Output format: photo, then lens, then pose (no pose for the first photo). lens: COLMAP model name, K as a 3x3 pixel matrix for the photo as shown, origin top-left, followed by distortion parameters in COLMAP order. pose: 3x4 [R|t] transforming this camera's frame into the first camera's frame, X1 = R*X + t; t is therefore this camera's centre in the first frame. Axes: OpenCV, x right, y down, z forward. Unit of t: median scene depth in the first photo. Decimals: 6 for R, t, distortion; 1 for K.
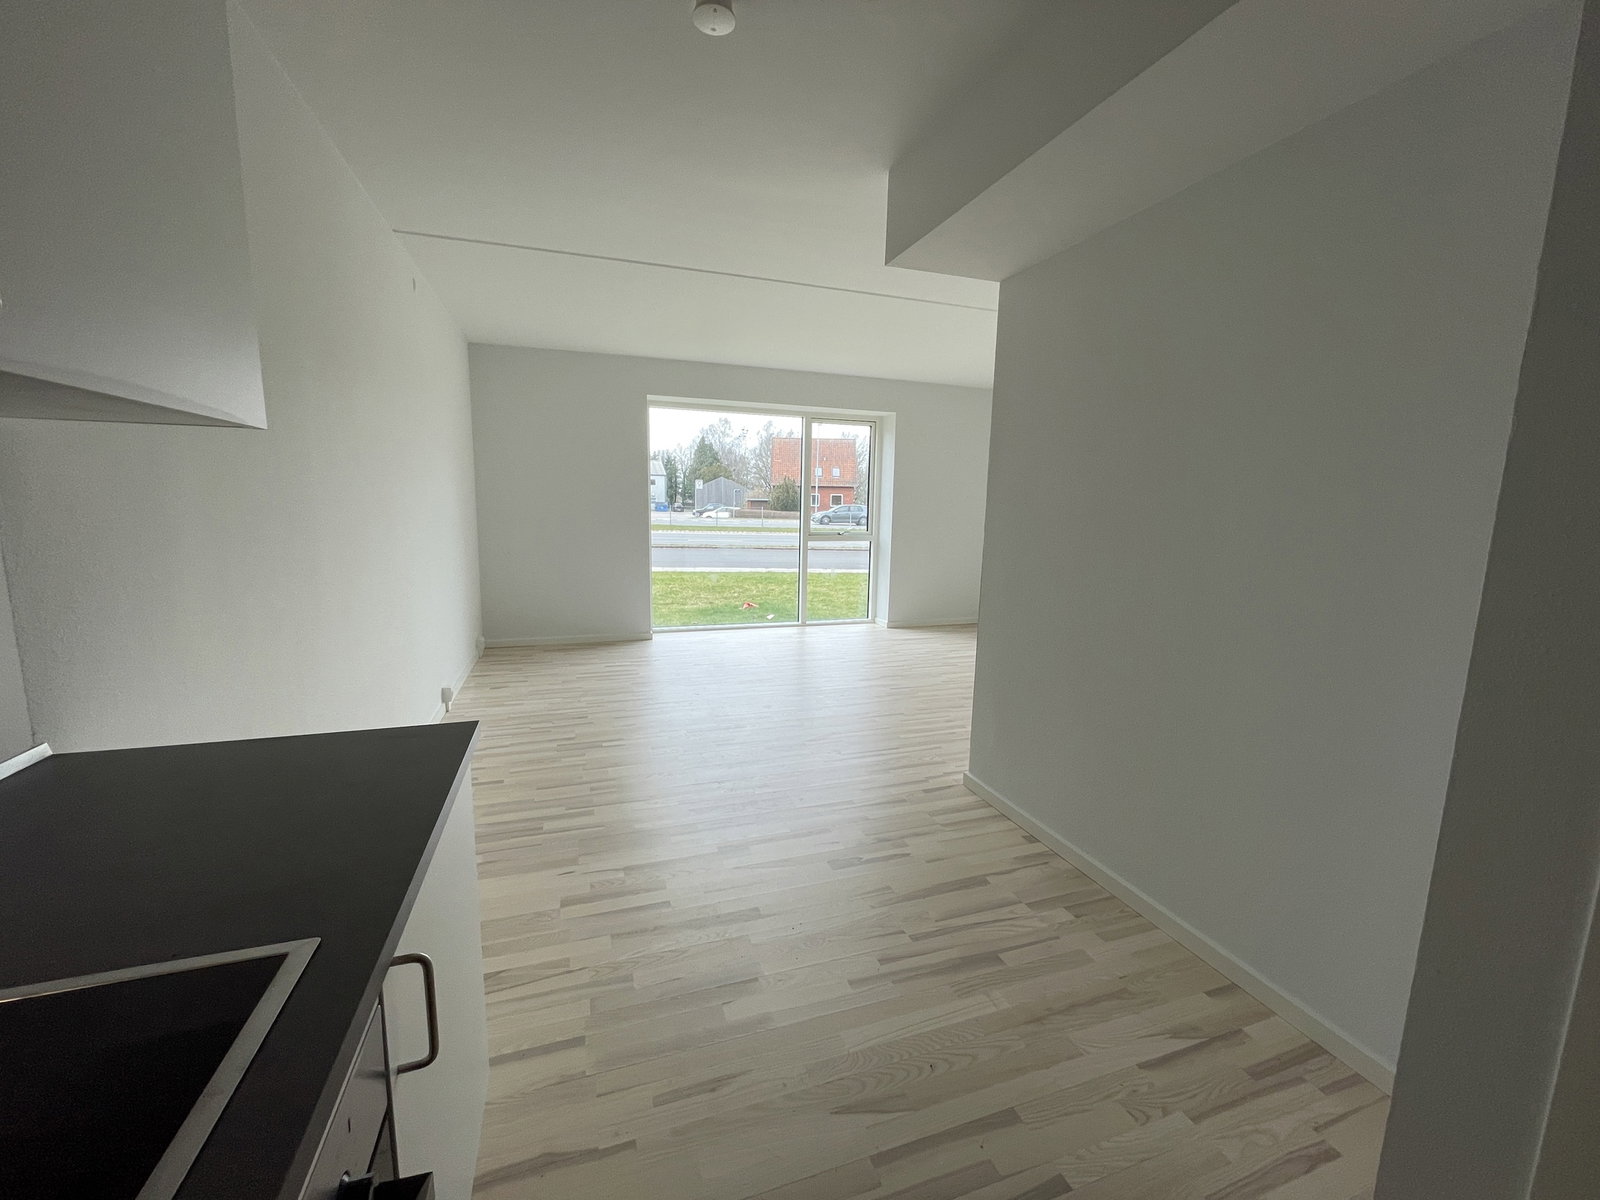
lens RADIAL K [[645.7, 0, 804.5], [0, 645.7, 603.0], [0, 0, 1]] dist [-0.002588, -0.000638]
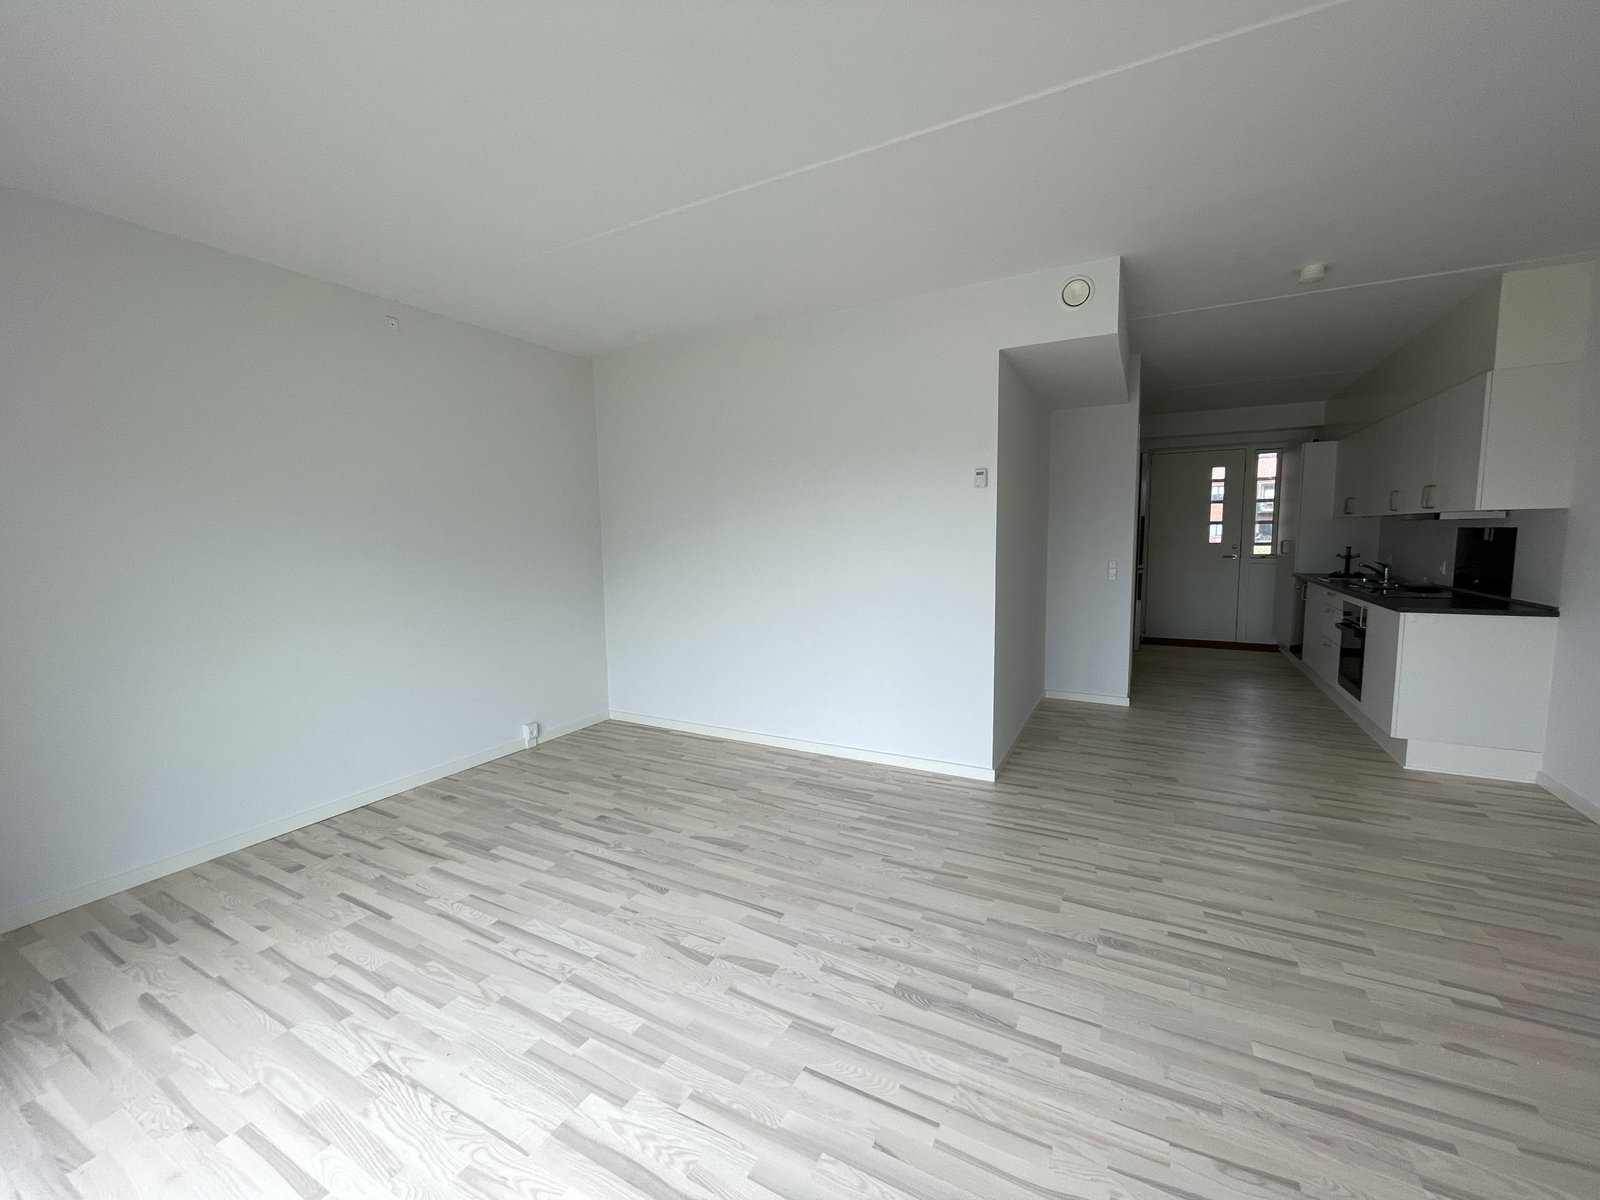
lens RADIAL K [[645.7, 0, 797.0], [0, 645.7, 597.7], [0, 0, 1]] dist [-0.002588, -0.000638]
pose [[-0.665920, -0.083183, 0.741371, -0.023822], [0.118317, 0.969411, 0.215044, -0.022487], [-0.736581, 0.230919, -0.635708, 0.136692]]
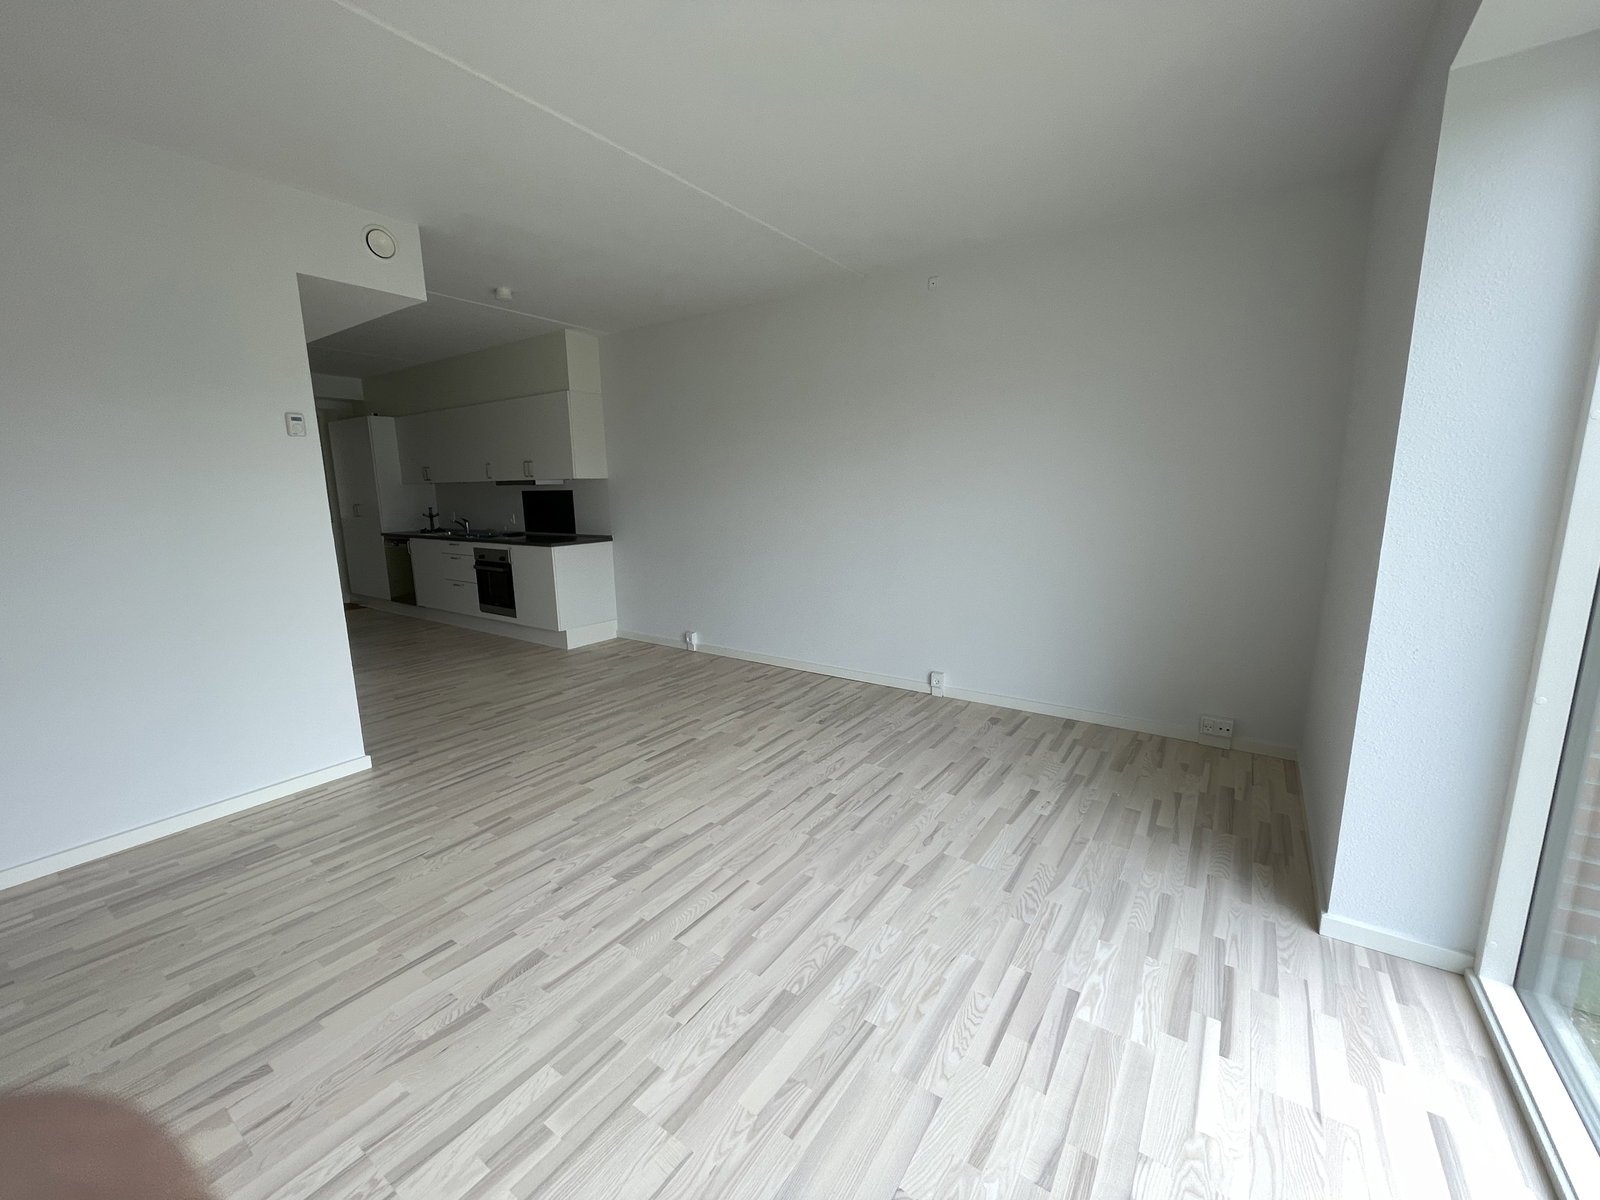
lens RADIAL K [[645.7, 0, 801.4], [0, 645.7, 598.9], [0, 0, 1]] dist [-0.002588, -0.000638]
pose [[-0.811610, 0.093223, -0.576714, 0.018583], [-0.091899, 0.954522, 0.283624, -0.023483], [0.576926, 0.283191, -0.766132, 0.151525]]
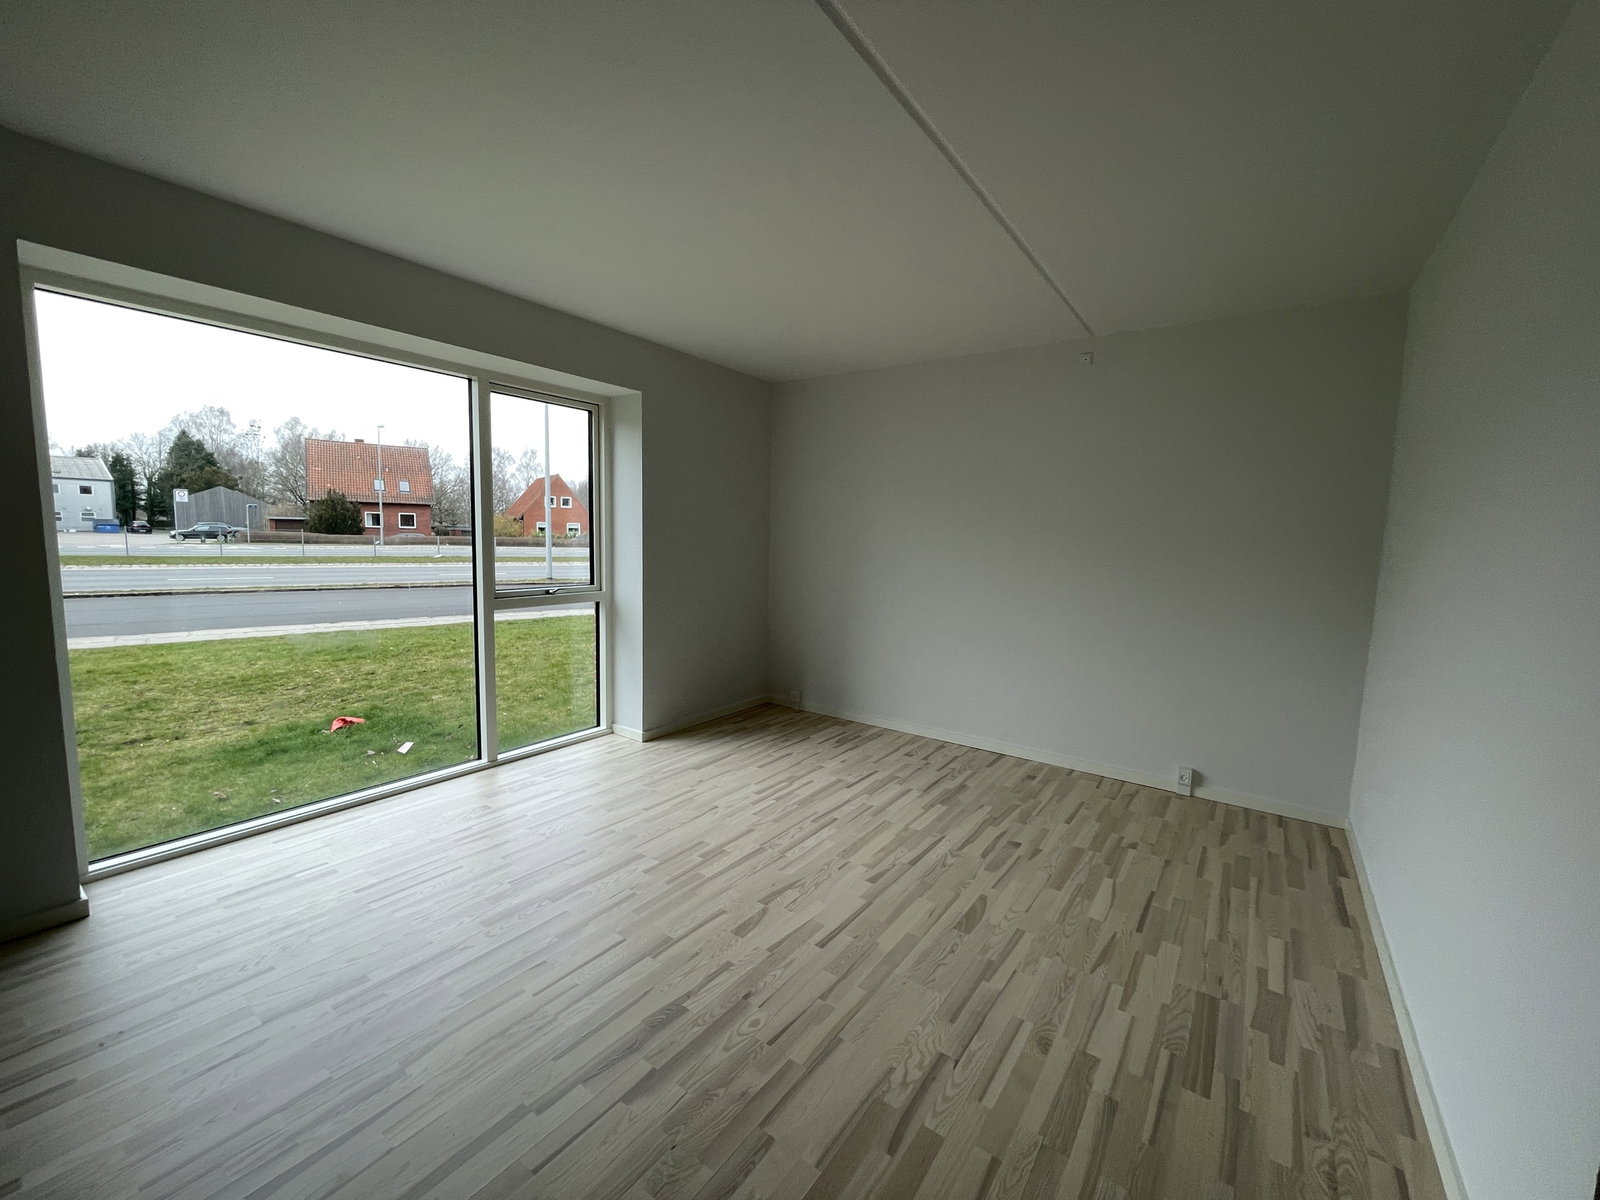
lens RADIAL K [[645.7, 0, 800.3], [0, 645.7, 604.0], [0, 0, 1]] dist [-0.002588, -0.000638]
pose [[0.823280, -0.059247, 0.564535, -0.014137], [0.076746, 0.997024, -0.007285, -0.012456], [-0.562424, 0.049323, 0.825377, 0.066474]]
